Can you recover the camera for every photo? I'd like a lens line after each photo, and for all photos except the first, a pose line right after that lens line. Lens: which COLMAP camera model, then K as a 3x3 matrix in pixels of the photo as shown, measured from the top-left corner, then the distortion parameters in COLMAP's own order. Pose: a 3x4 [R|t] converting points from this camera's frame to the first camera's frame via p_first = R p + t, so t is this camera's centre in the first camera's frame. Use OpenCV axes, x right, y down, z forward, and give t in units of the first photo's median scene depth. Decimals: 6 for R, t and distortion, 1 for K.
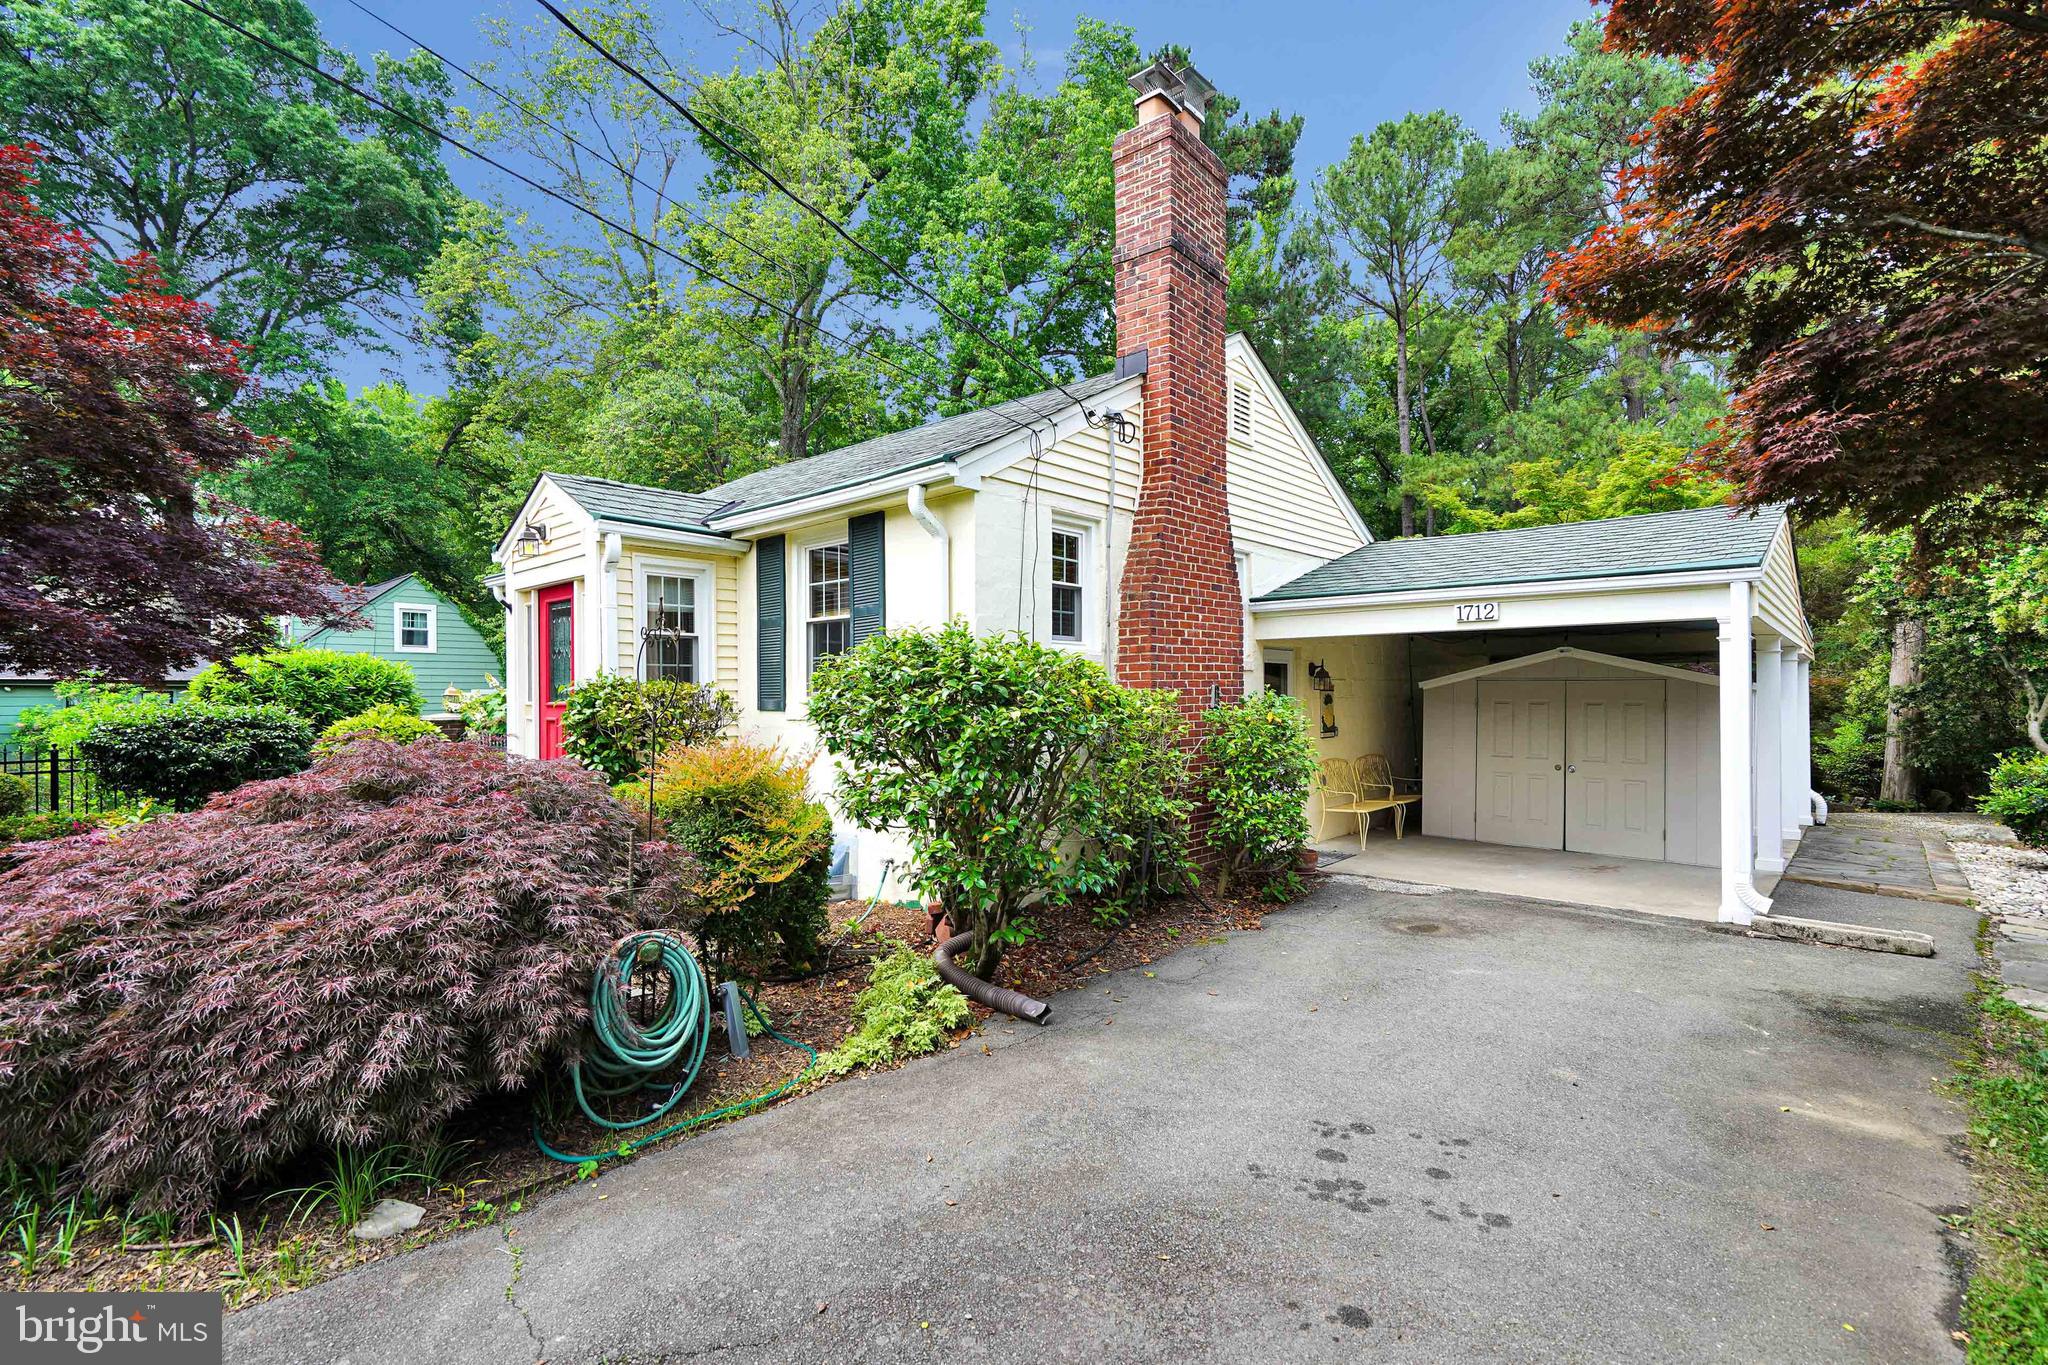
lens RADIAL K [[932.5, 0, 1039.4], [0, 932.5, 694.3], [0, 0, 1]] dist [-0.005888, 0.002782]
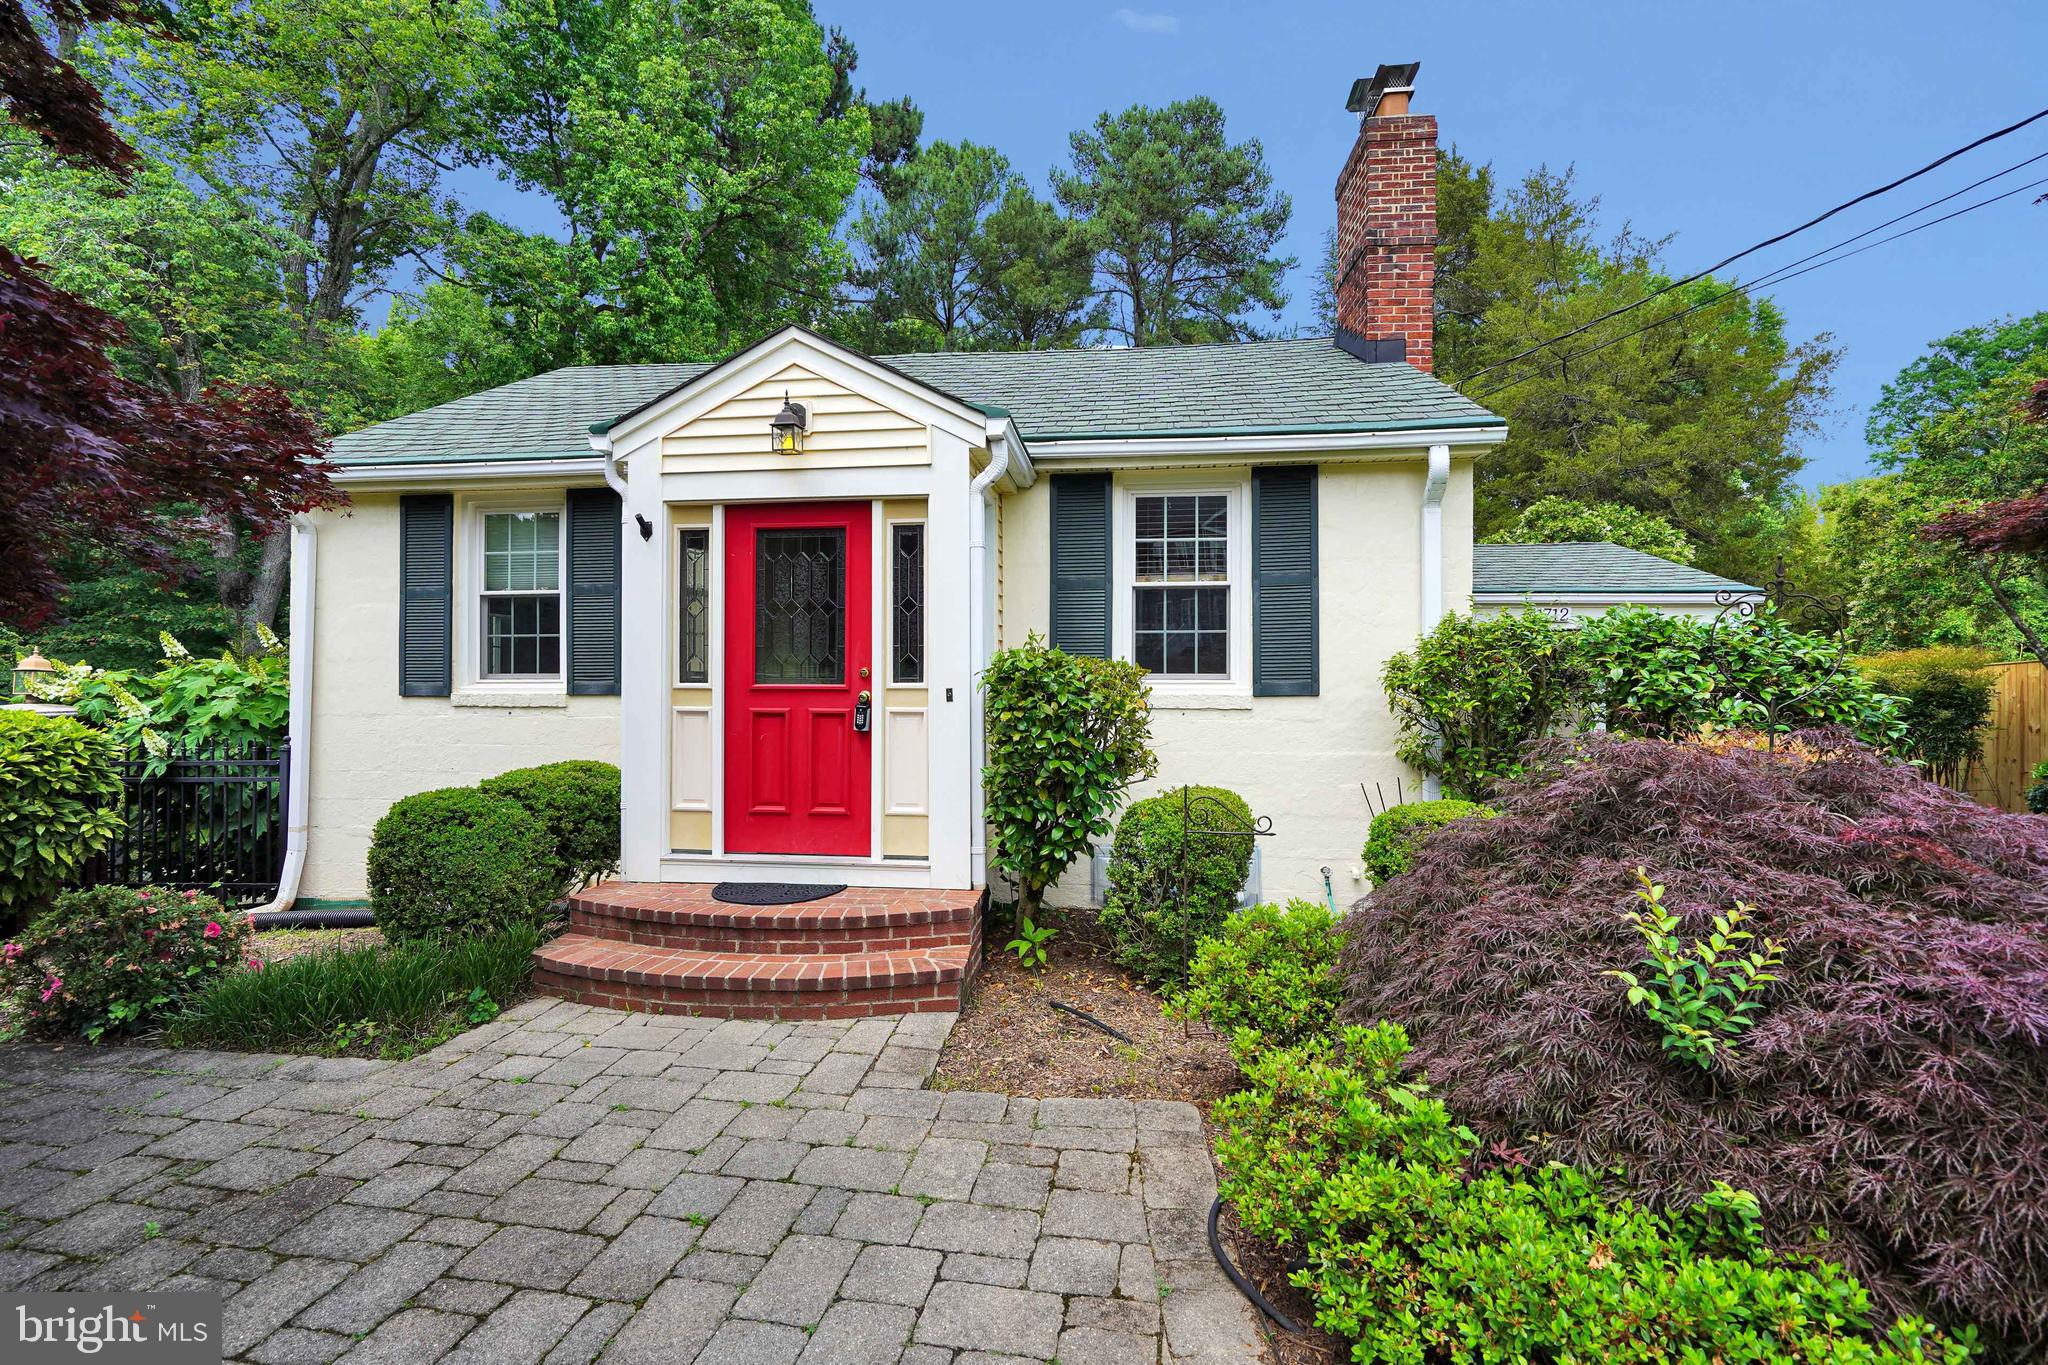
lens RADIAL K [[932.5, 0, 1014.6], [0, 932.5, 677.2], [0, 0, 1]] dist [-0.005888, 0.002782]
pose [[0.825218, 0.010062, 0.564725, -0.772863], [-0.007861, 0.999949, -0.006330, 0.006286], [-0.564759, 0.000785, 0.825255, 0.391052]]
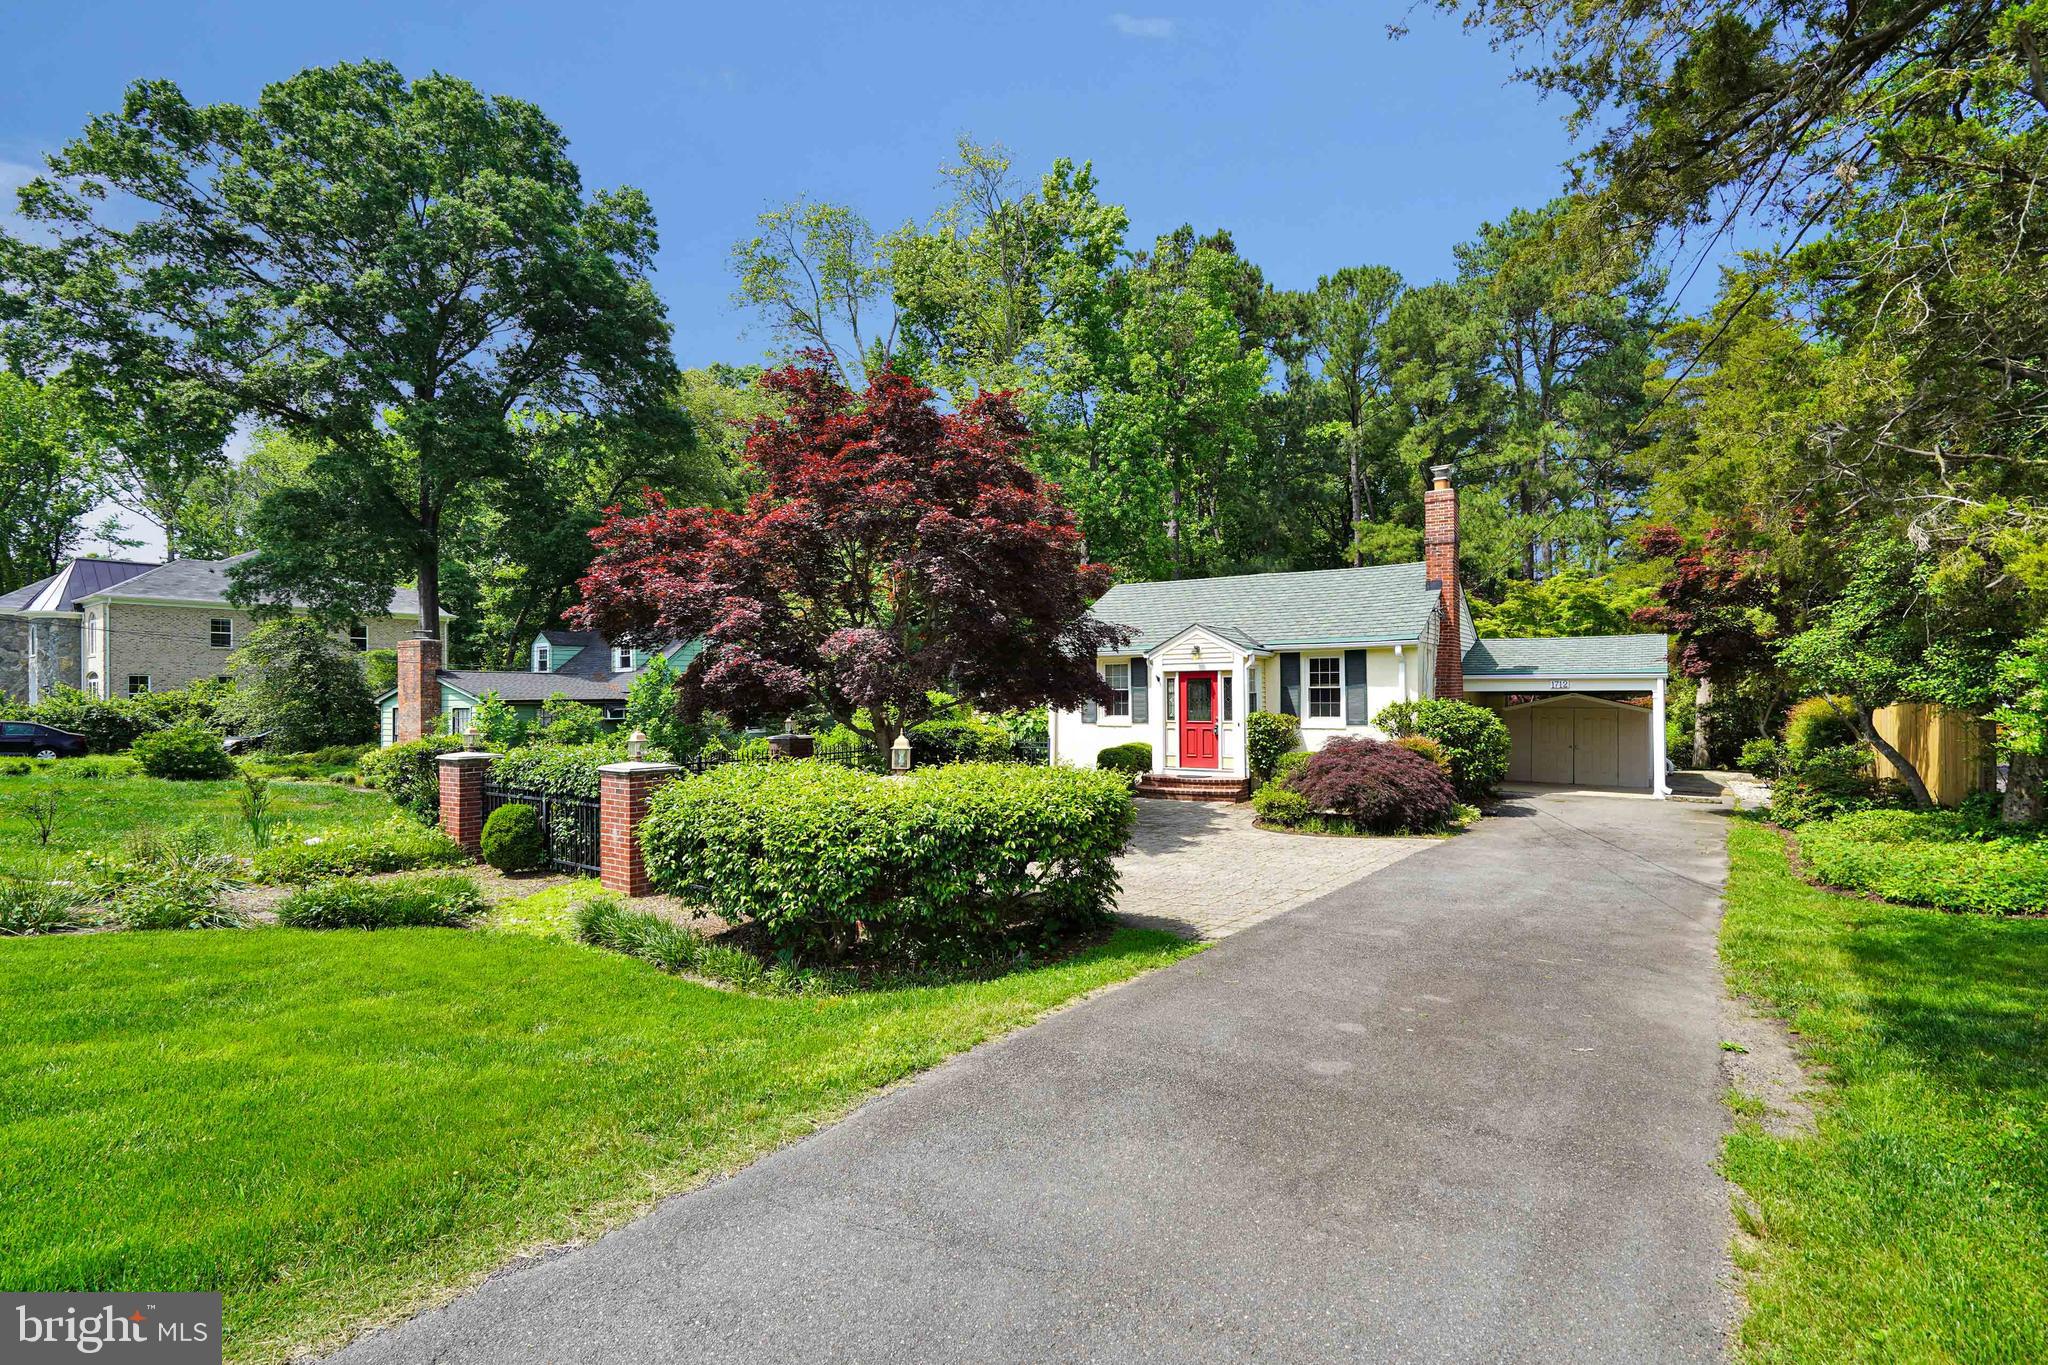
lens RADIAL K [[932.5, 0, 1021.7], [0, 932.5, 697.9], [0, 0, 1]] dist [-0.005888, 0.002782]
pose [[0.991848, -0.001884, 0.127415, -1.286231], [0.001175, 0.999983, 0.005641, -0.065688], [-0.127423, -0.005446, 0.991833, -1.306051]]
